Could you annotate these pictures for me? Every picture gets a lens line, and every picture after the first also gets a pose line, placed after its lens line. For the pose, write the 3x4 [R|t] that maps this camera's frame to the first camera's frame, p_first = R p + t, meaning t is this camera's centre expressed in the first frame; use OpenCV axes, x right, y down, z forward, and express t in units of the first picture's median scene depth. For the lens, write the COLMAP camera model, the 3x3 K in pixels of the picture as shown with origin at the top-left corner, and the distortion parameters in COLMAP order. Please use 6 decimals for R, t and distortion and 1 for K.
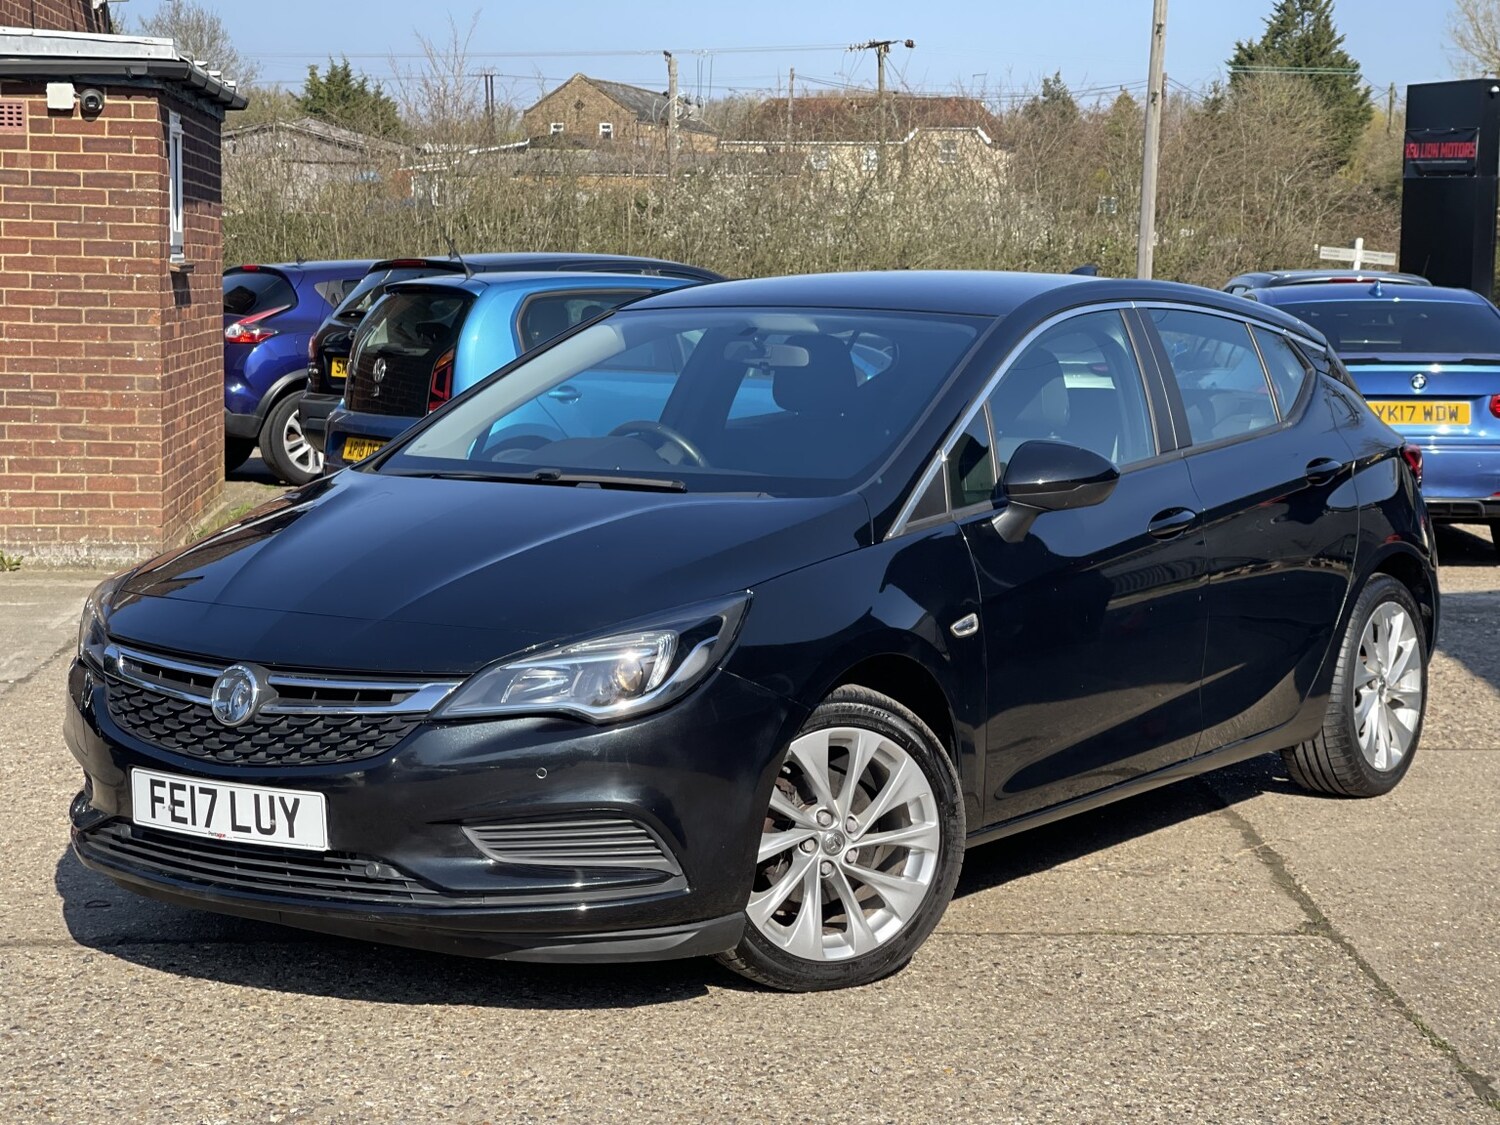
lens RADIAL K [[2800.1, 0, 750.6], [0, 2800.1, 546.2], [0, 0, 1]] dist [0.254019, -0.547001]
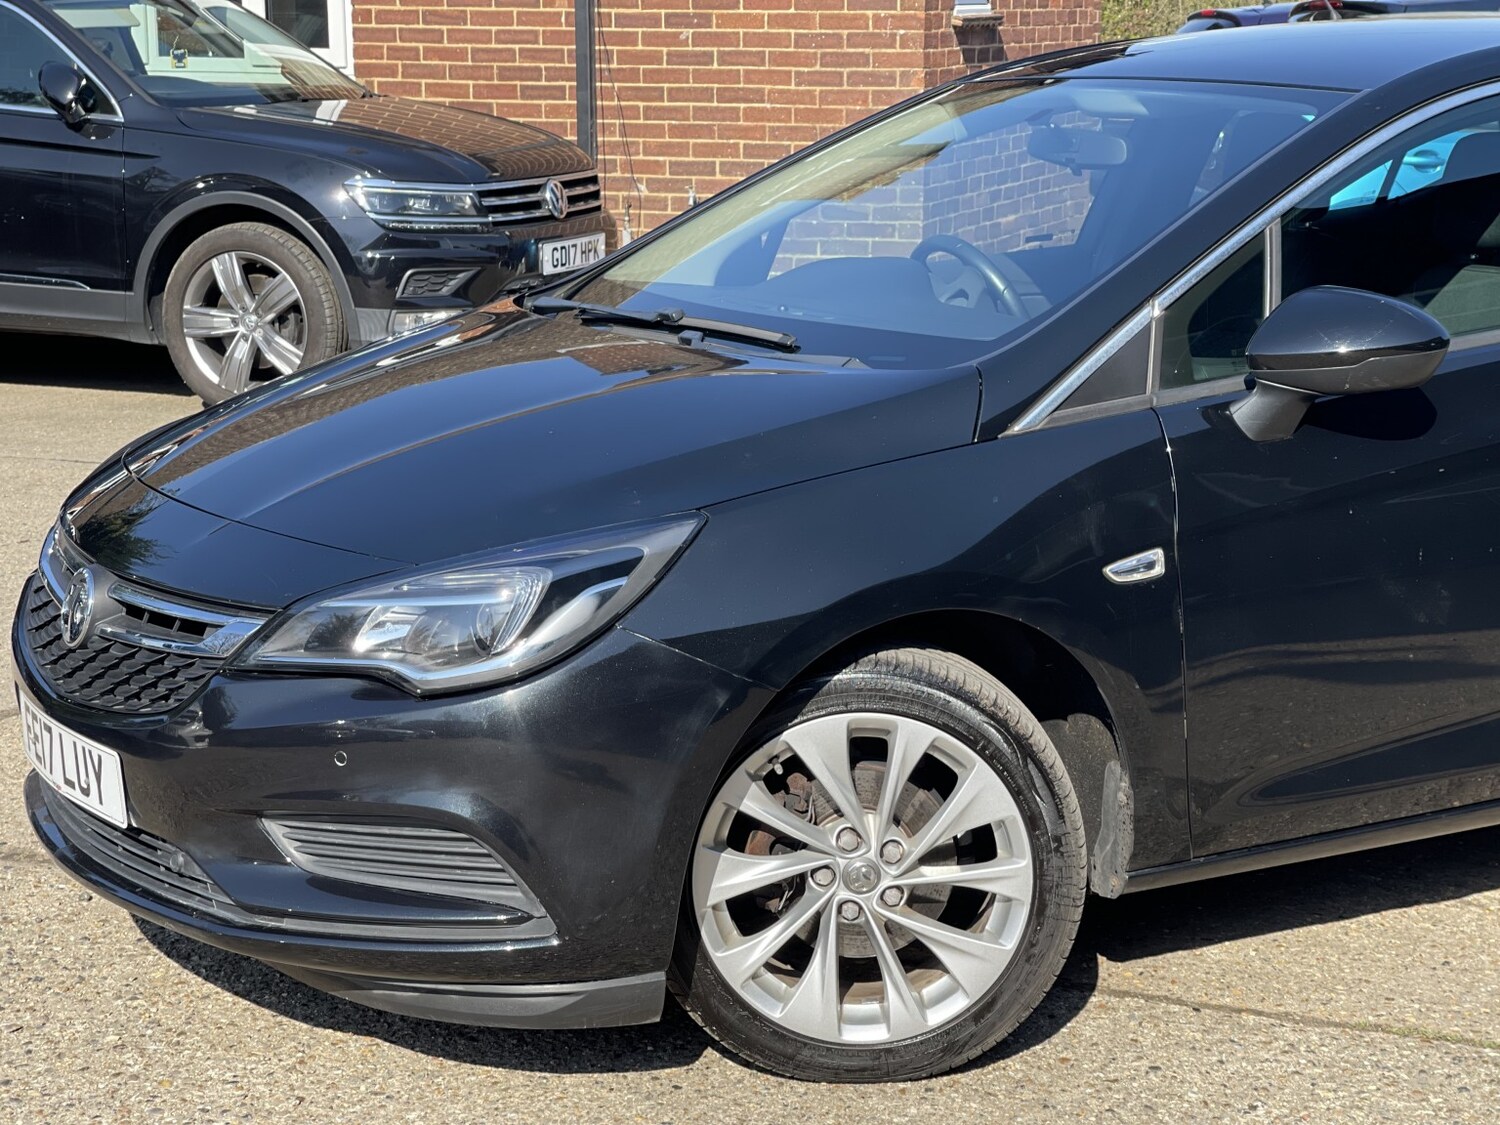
lens RADIAL K [[2800.1, 0, 750.6], [0, 2800.1, 546.2], [0, 0, 1]] dist [0.254019, -0.547001]
pose [[0.904649, 0.066597, -0.420923, 0.248041], [-0.028757, 0.995002, 0.095621, -0.034463], [0.425187, -0.074399, 0.902043, 0.317232]]
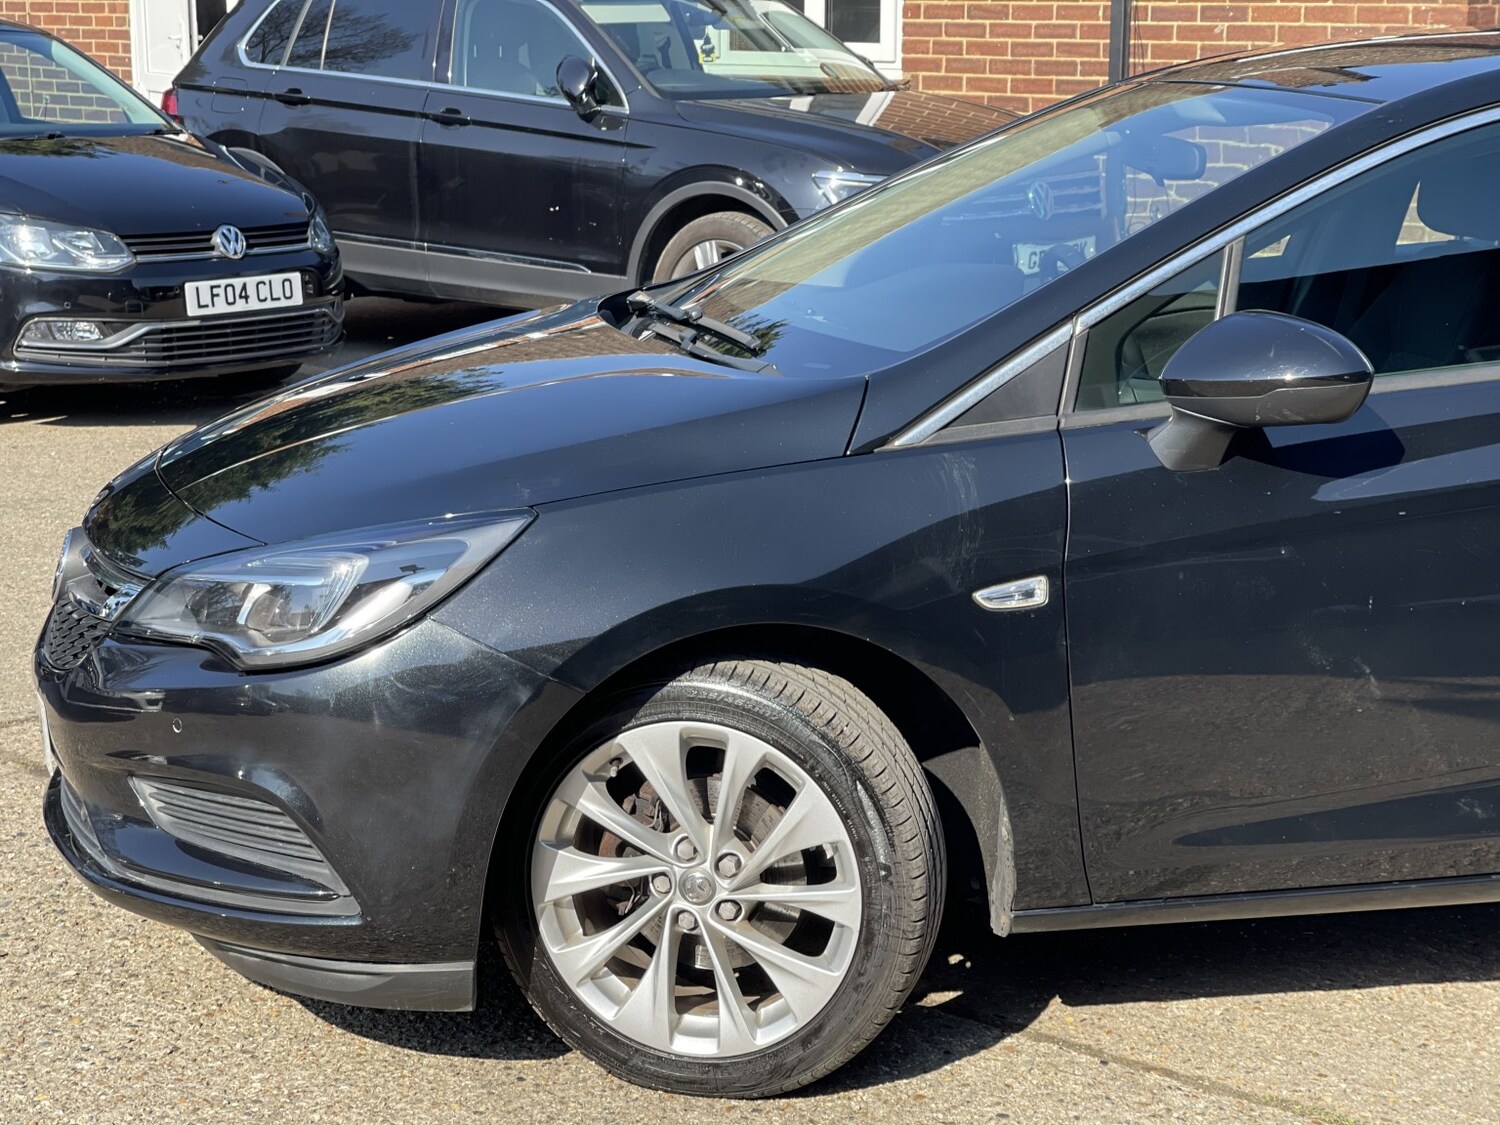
lens RADIAL K [[2800.1, 0, 750.6], [0, 2800.1, 546.2], [0, 0, 1]] dist [0.254019, -0.547001]
pose [[0.743562, 0.120370, -0.657744, 0.409078], [-0.061839, 0.991827, 0.111602, -0.045819], [0.665802, -0.042309, 0.744928, 0.429805]]
